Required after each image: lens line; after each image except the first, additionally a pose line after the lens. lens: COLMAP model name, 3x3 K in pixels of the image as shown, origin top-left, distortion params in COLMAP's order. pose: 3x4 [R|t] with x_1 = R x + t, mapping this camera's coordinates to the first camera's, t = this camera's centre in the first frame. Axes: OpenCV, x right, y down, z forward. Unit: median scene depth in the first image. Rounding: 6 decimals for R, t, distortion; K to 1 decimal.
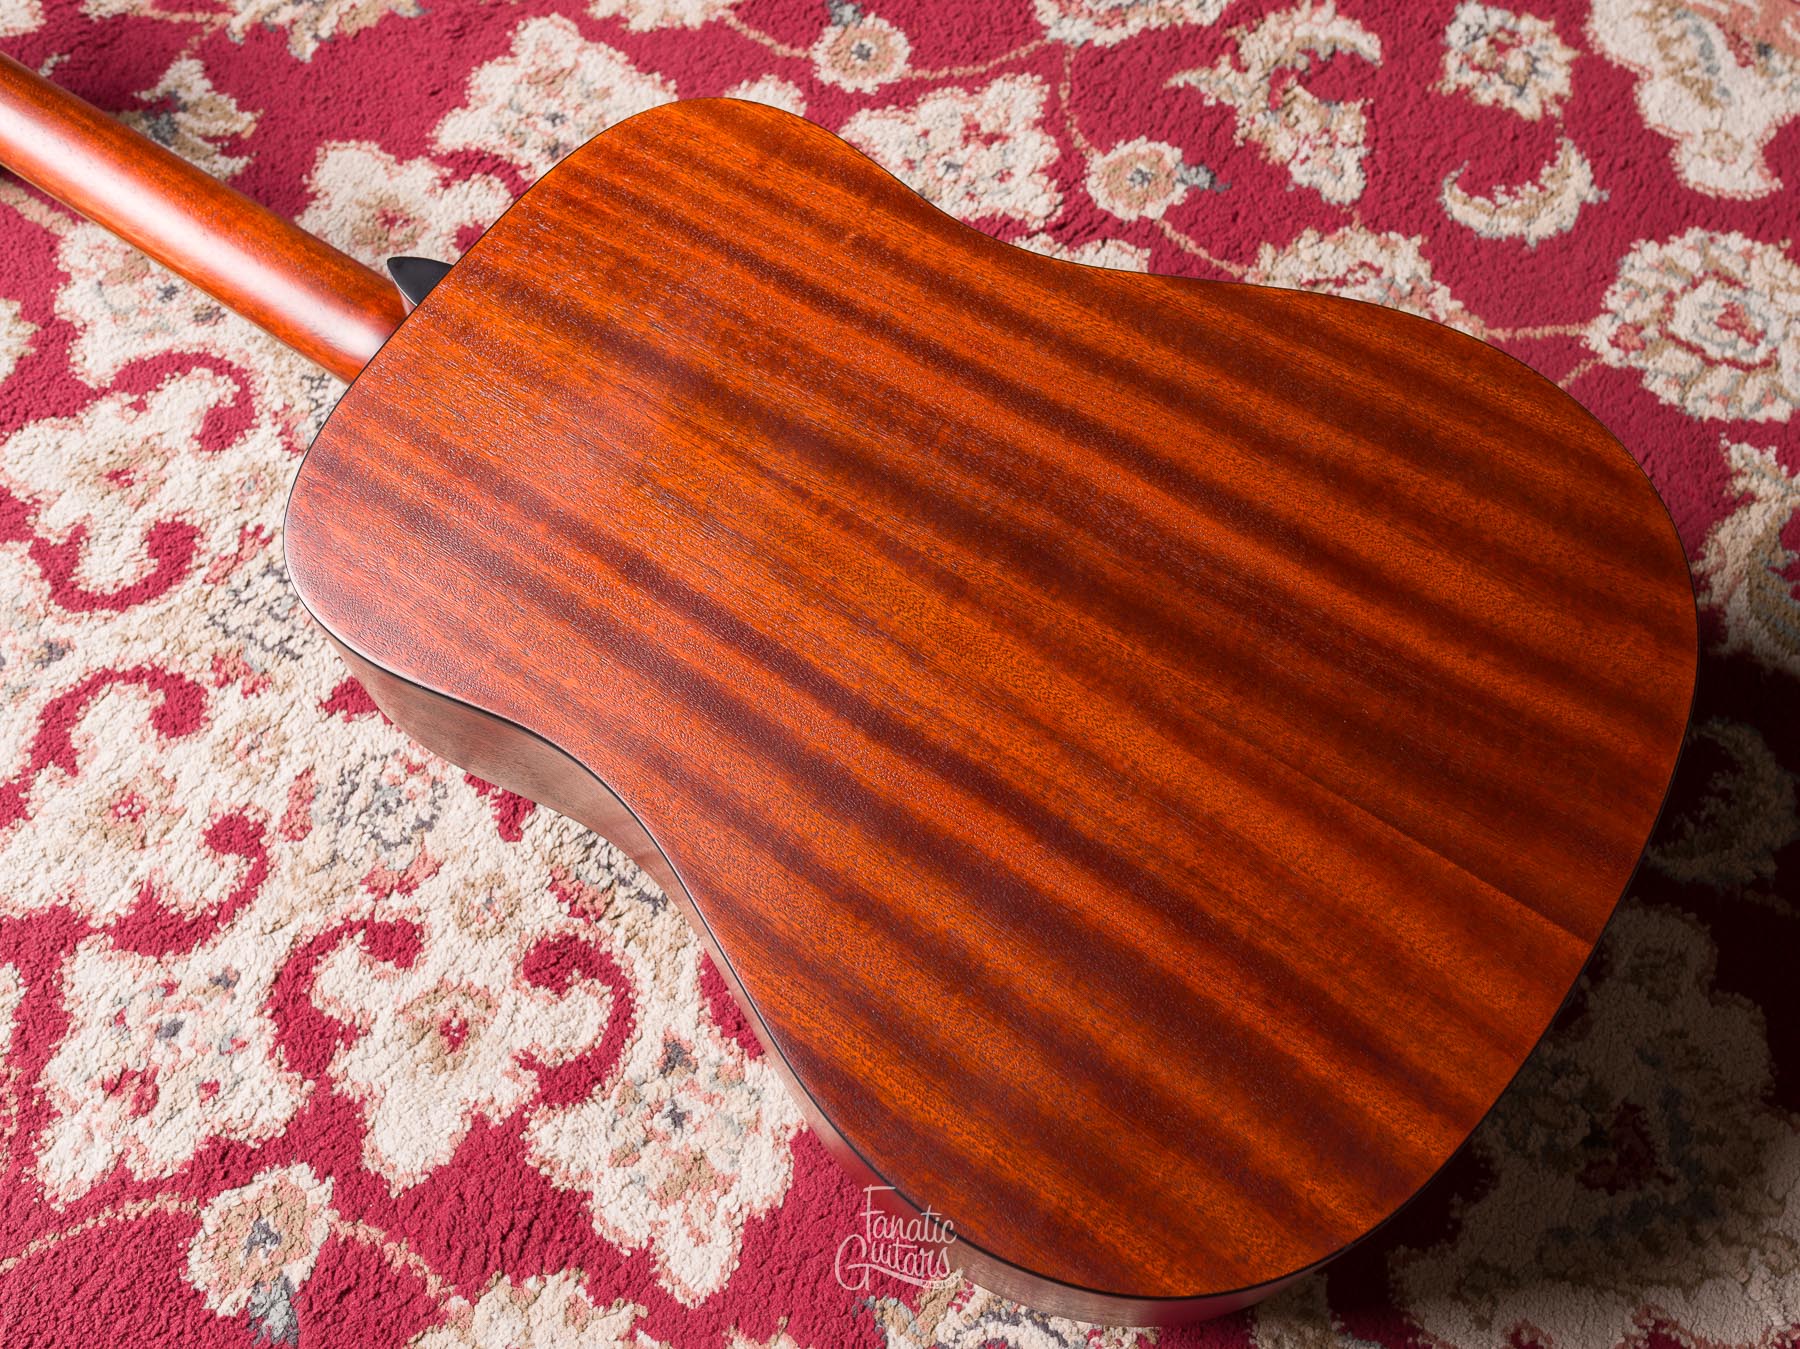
lens RADIAL K [[1988.6, 0, 1010.3], [0, 1988.6, 654.0], [0, 0, 1]] dist [0.001465, 0.000000]
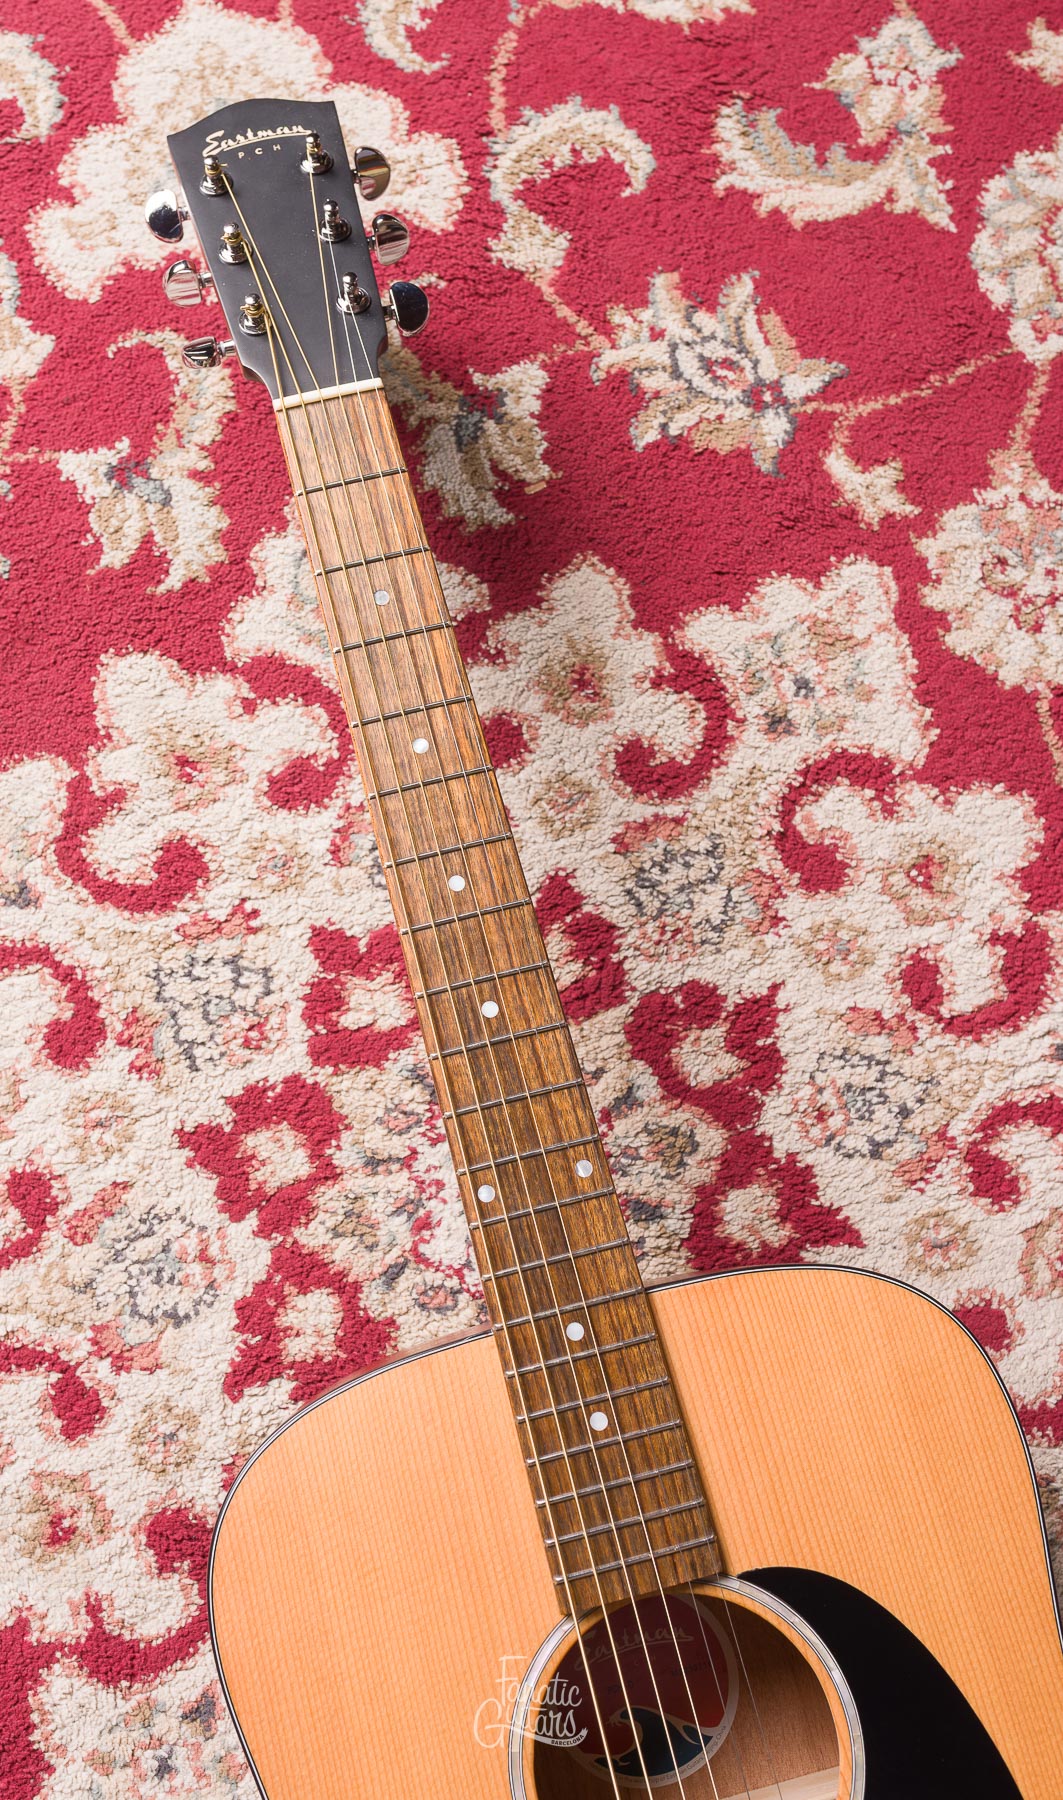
lens RADIAL K [[1799.2, 0, 432.1], [0, 1799.2, 862.7], [0, 0, 1]] dist [-0.001543, 0.000000]
pose [[0.735984, 0.659058, -0.154826, -0.210394], [-0.610223, 0.744847, 0.269870, -0.393189], [0.293181, -0.104141, 0.950368, 0.217962]]
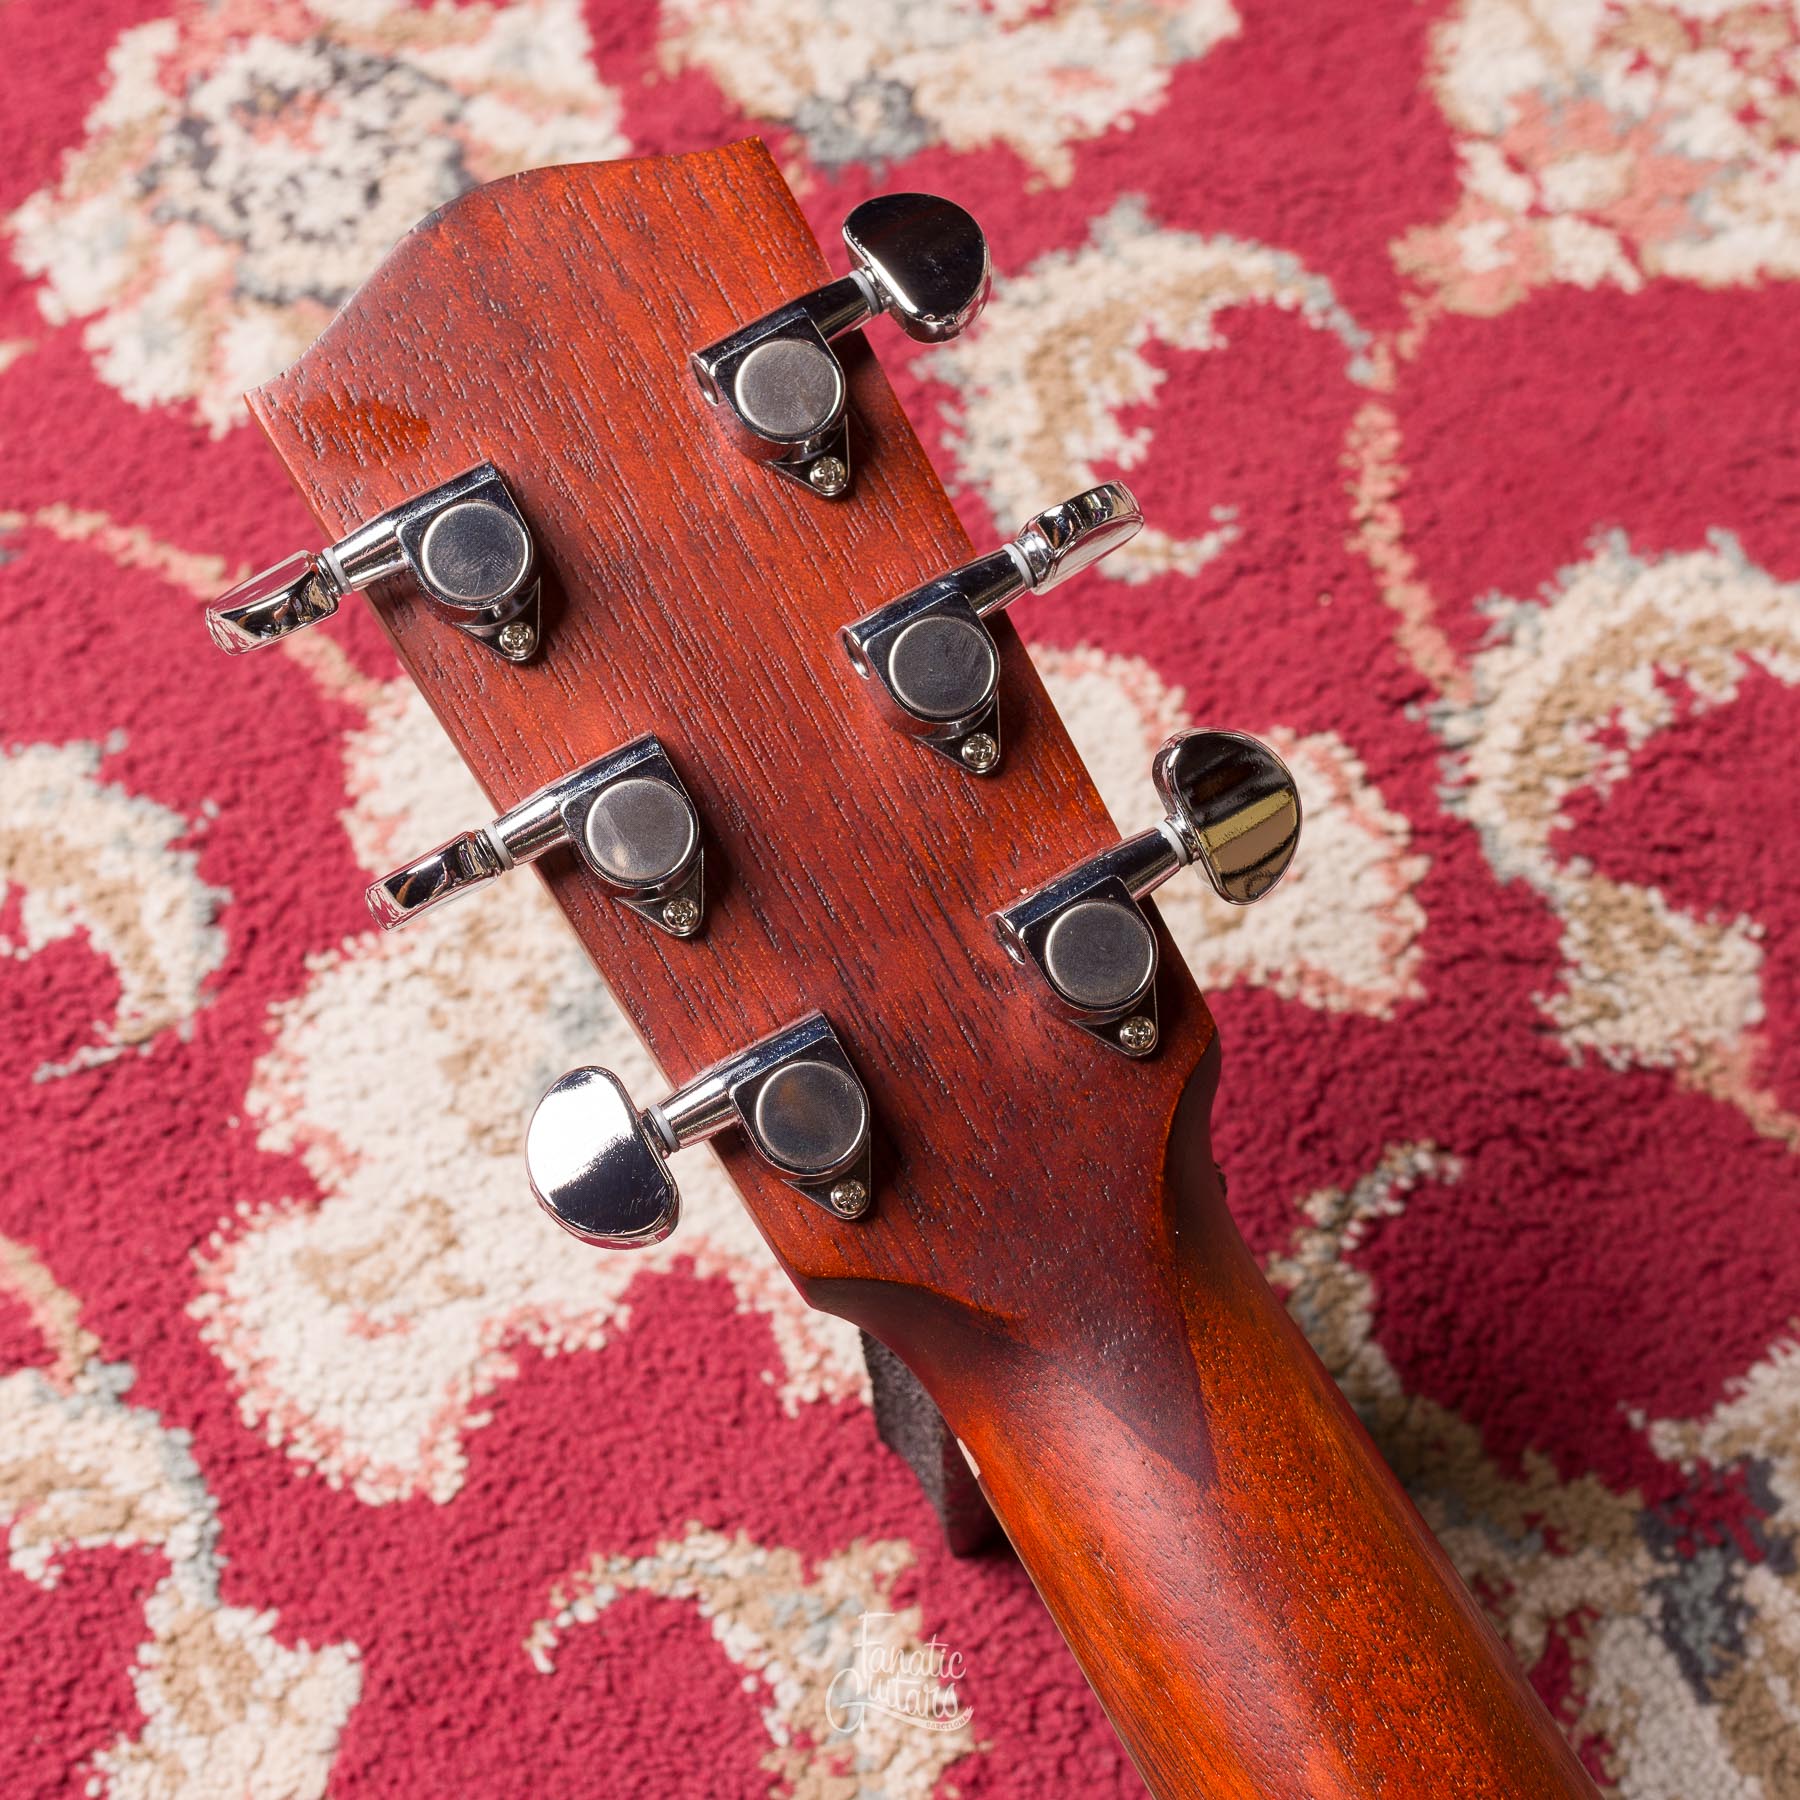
lens RADIAL K [[2944.6, 0, 829.7], [0, 2944.6, 806.9], [0, 0, 1]] dist [0.002450, 0.000000]
pose [[0.874363, 0.407233, -0.263915, -0.563339], [-0.404118, 0.912131, 0.068597, -0.418275], [0.268659, 0.046674, 0.962104, 0.652751]]
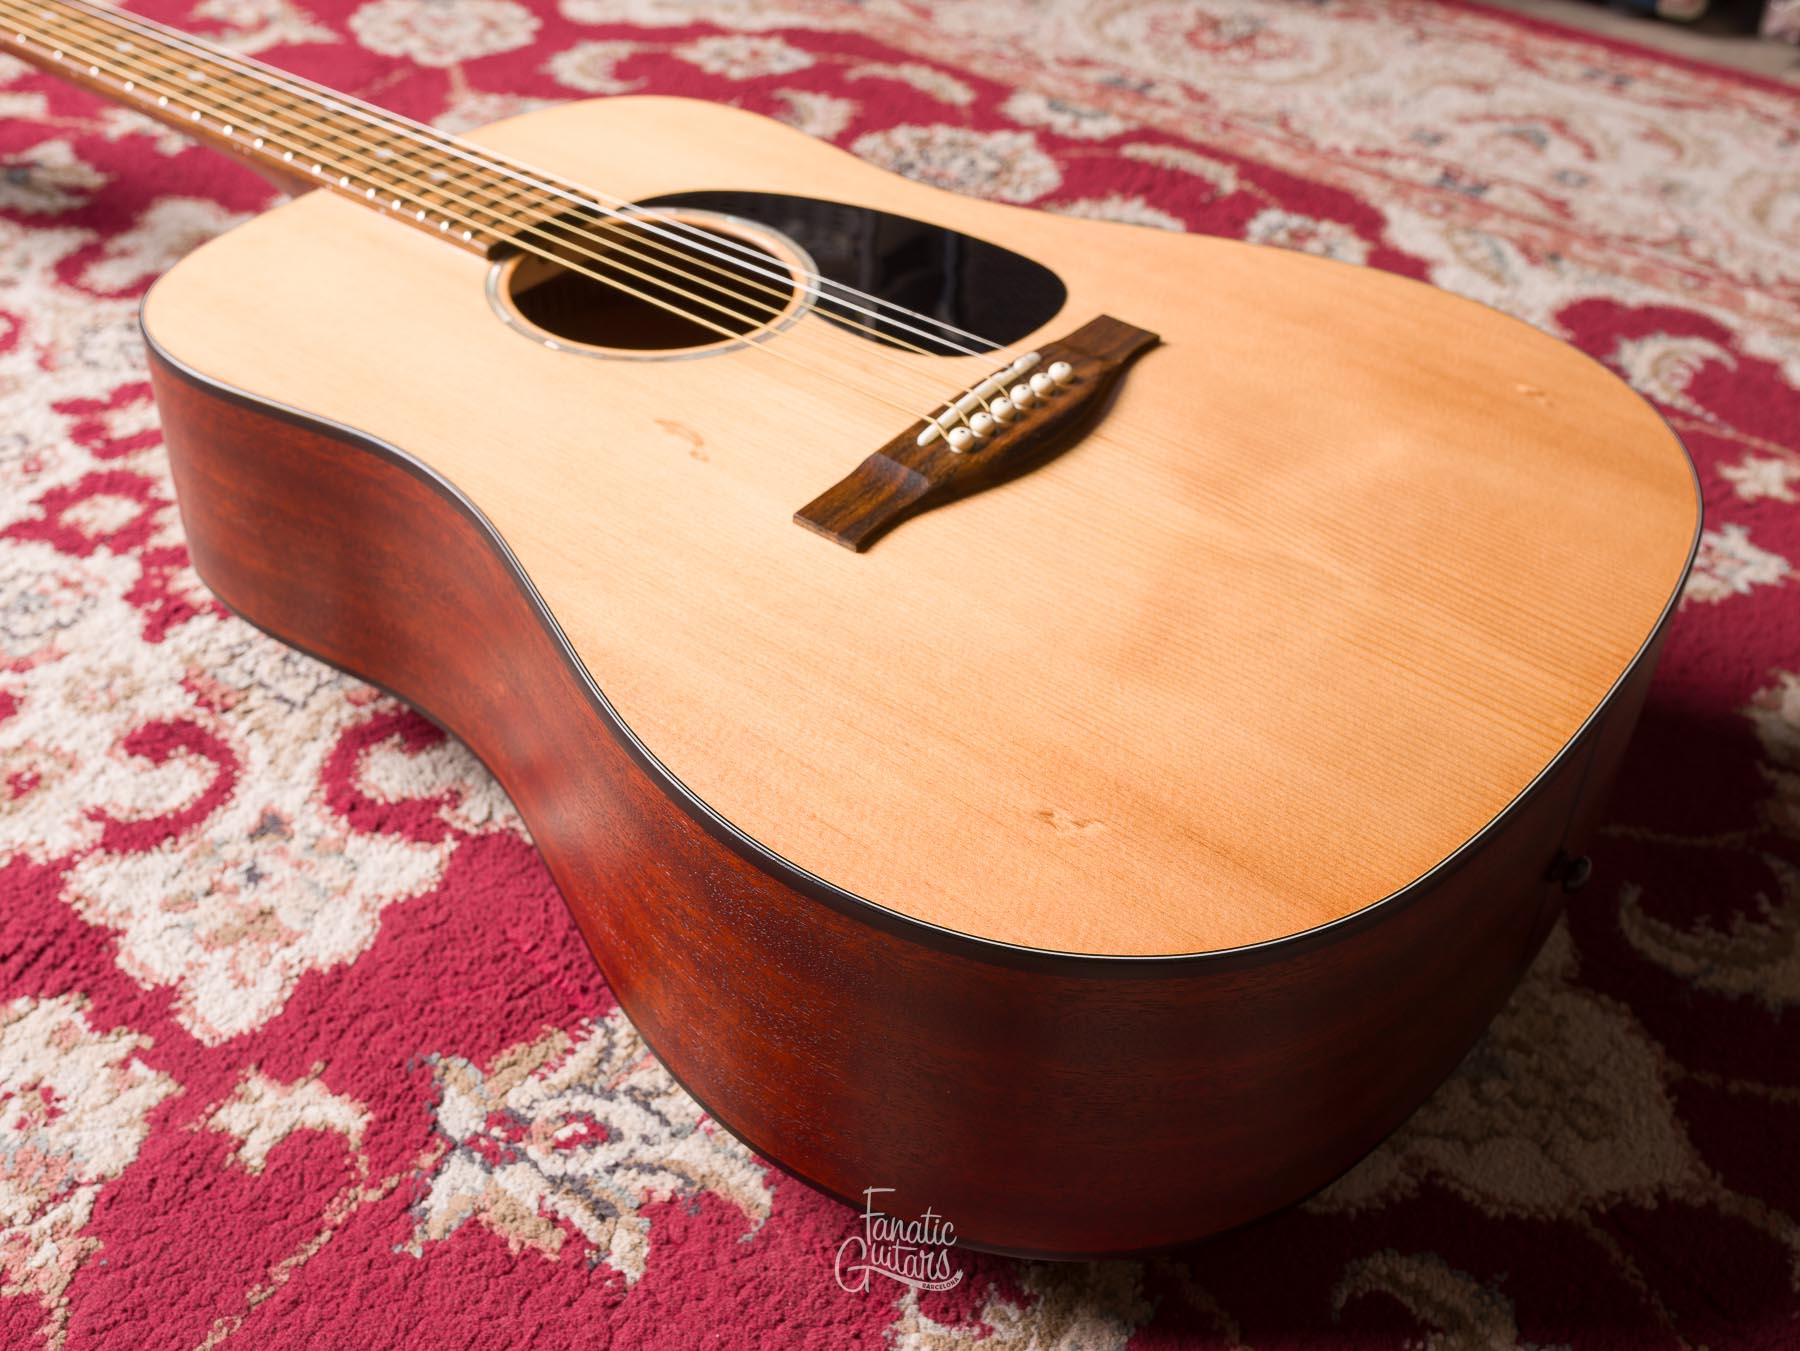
lens RADIAL K [[1988.6, 0, 910.3], [0, 1988.6, 670.6], [0, 0, 1]] dist [0.001465, 0.000000]
pose [[0.996212, 0.080977, -0.031701, 0.117007], [-0.086749, 0.899978, -0.427217, 0.451648], [-0.006064, 0.428349, 0.903593, 0.191746]]
